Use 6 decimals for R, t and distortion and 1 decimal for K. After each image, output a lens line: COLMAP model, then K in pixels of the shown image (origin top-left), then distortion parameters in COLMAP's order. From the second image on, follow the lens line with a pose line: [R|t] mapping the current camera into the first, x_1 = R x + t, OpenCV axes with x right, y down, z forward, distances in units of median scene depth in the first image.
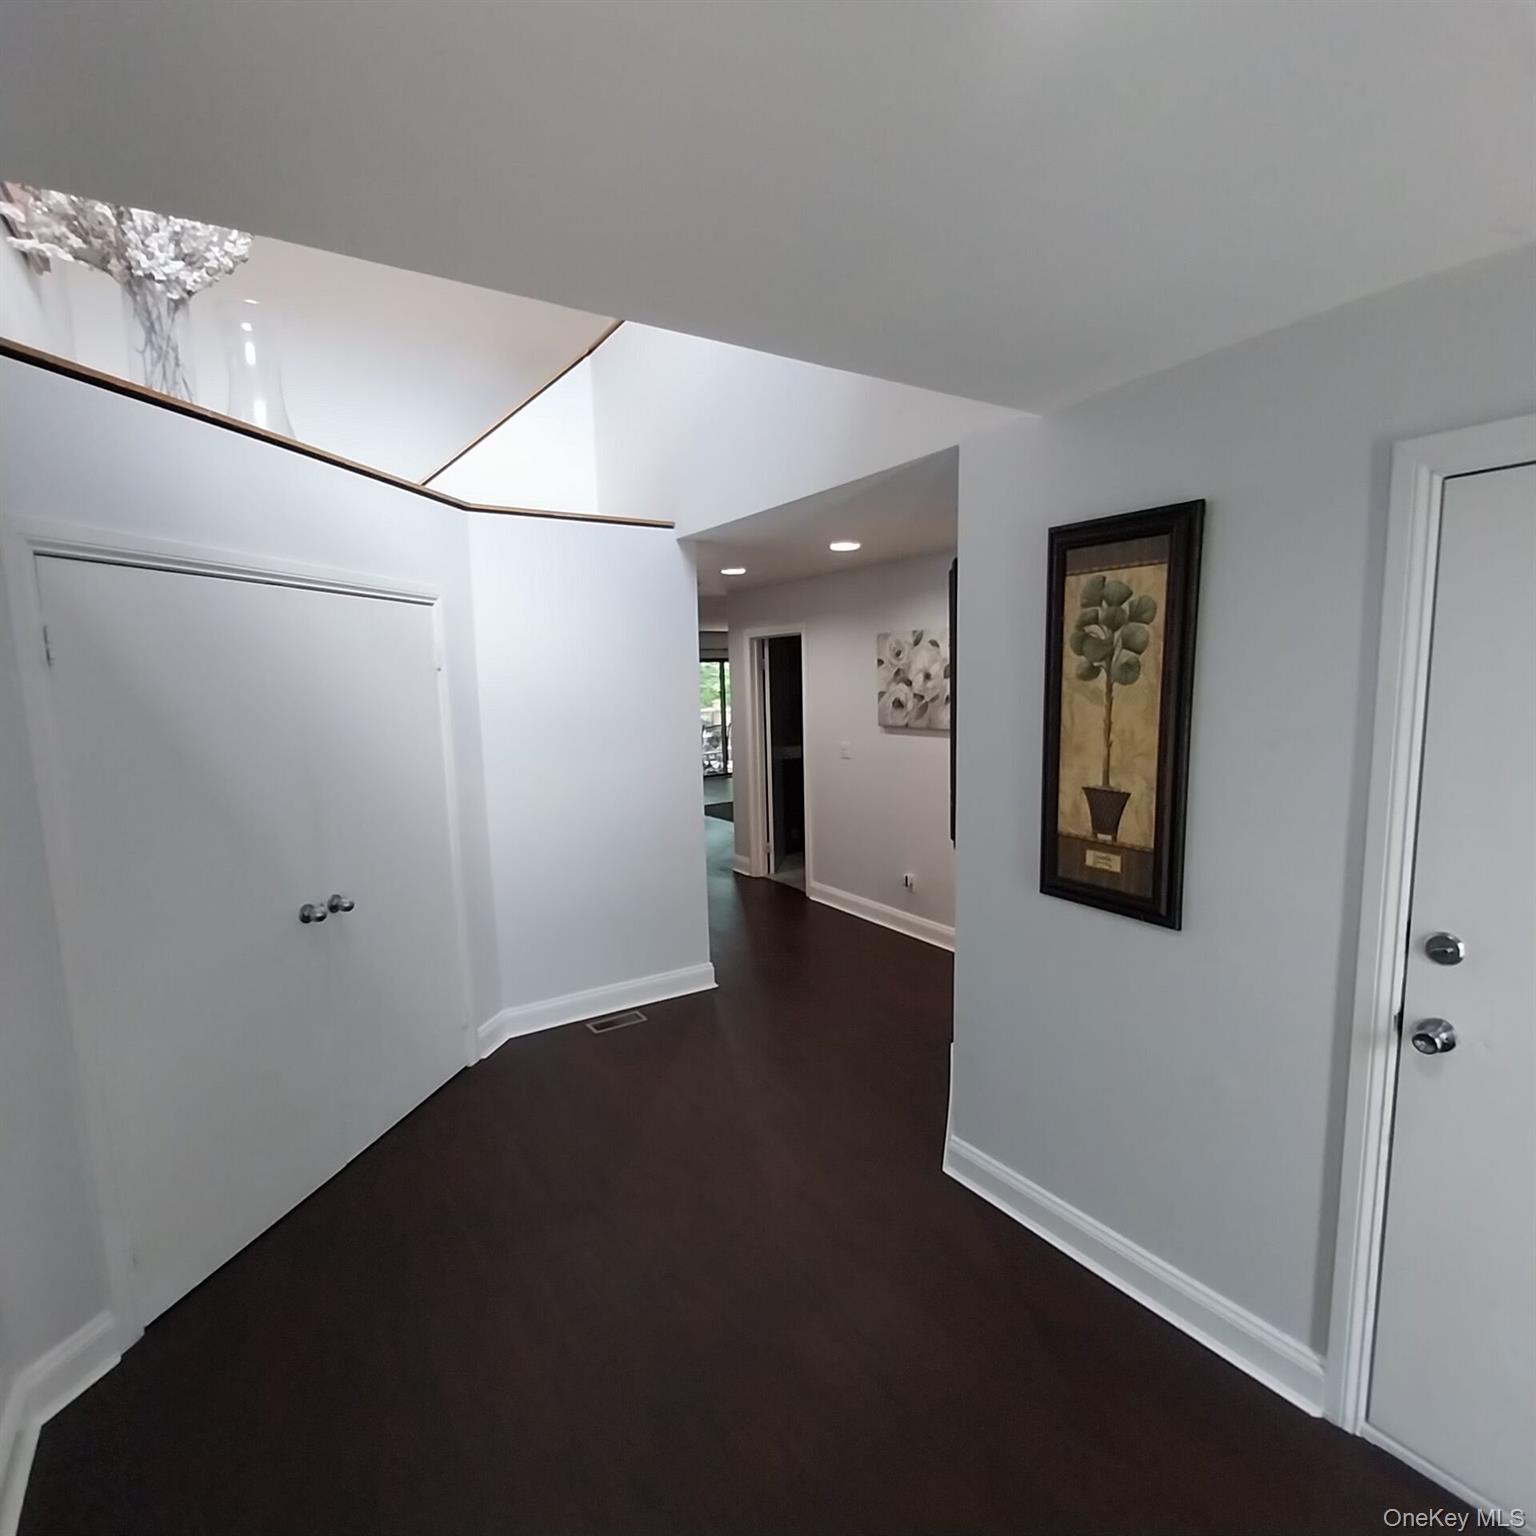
lens RADIAL K [[808.7, 0, 771.8], [0, 808.7, 788.0], [0, 0, 1]] dist [0.014616, -0.016506]
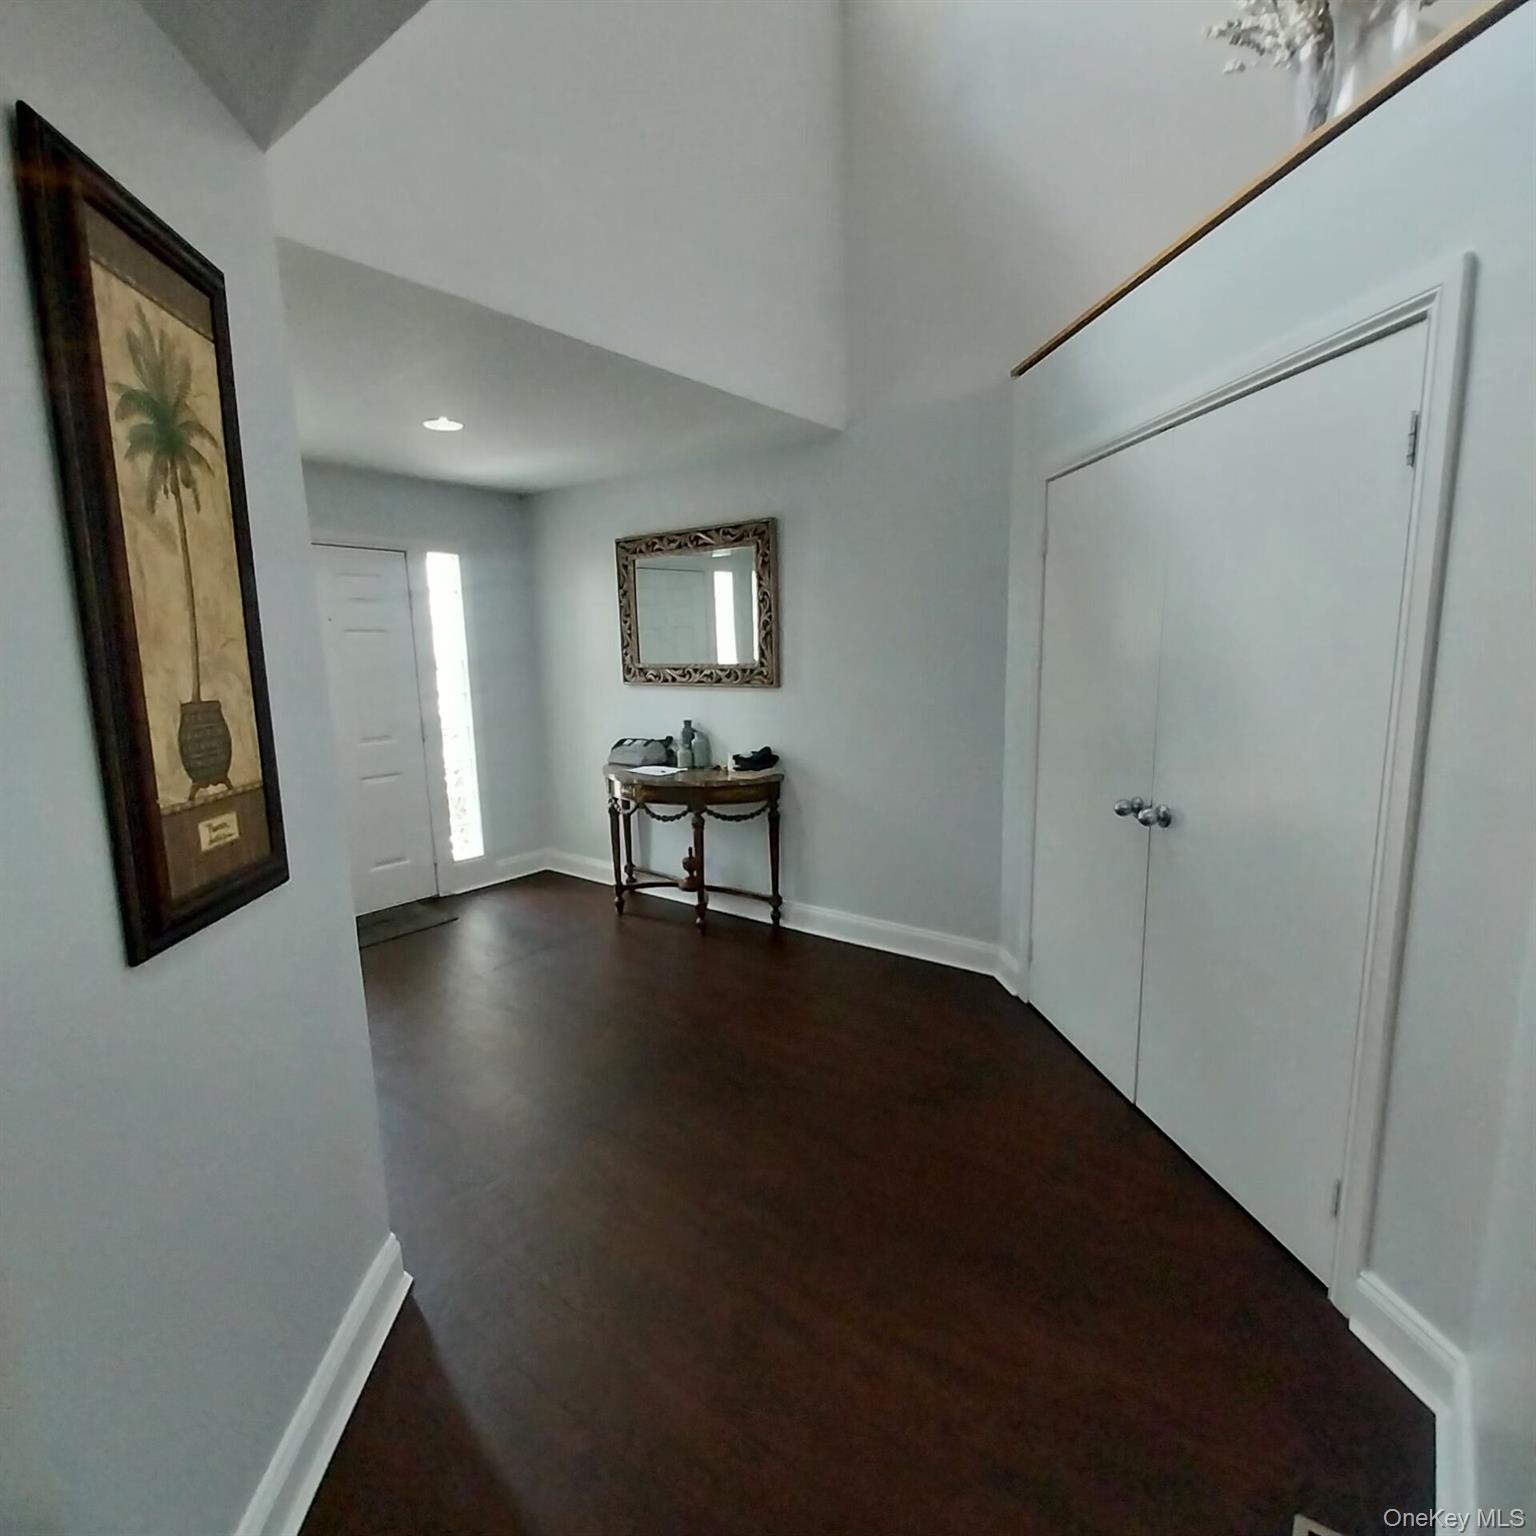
lens RADIAL K [[808.7, 0, 771.8], [0, 808.7, 788.0], [0, 0, 1]] dist [0.014616, -0.016506]
pose [[-0.893794, -0.037062, 0.446944, -0.207272], [0.103193, 0.952844, 0.285375, -0.065395], [-0.436444, 0.301188, -0.847822, 1.331231]]
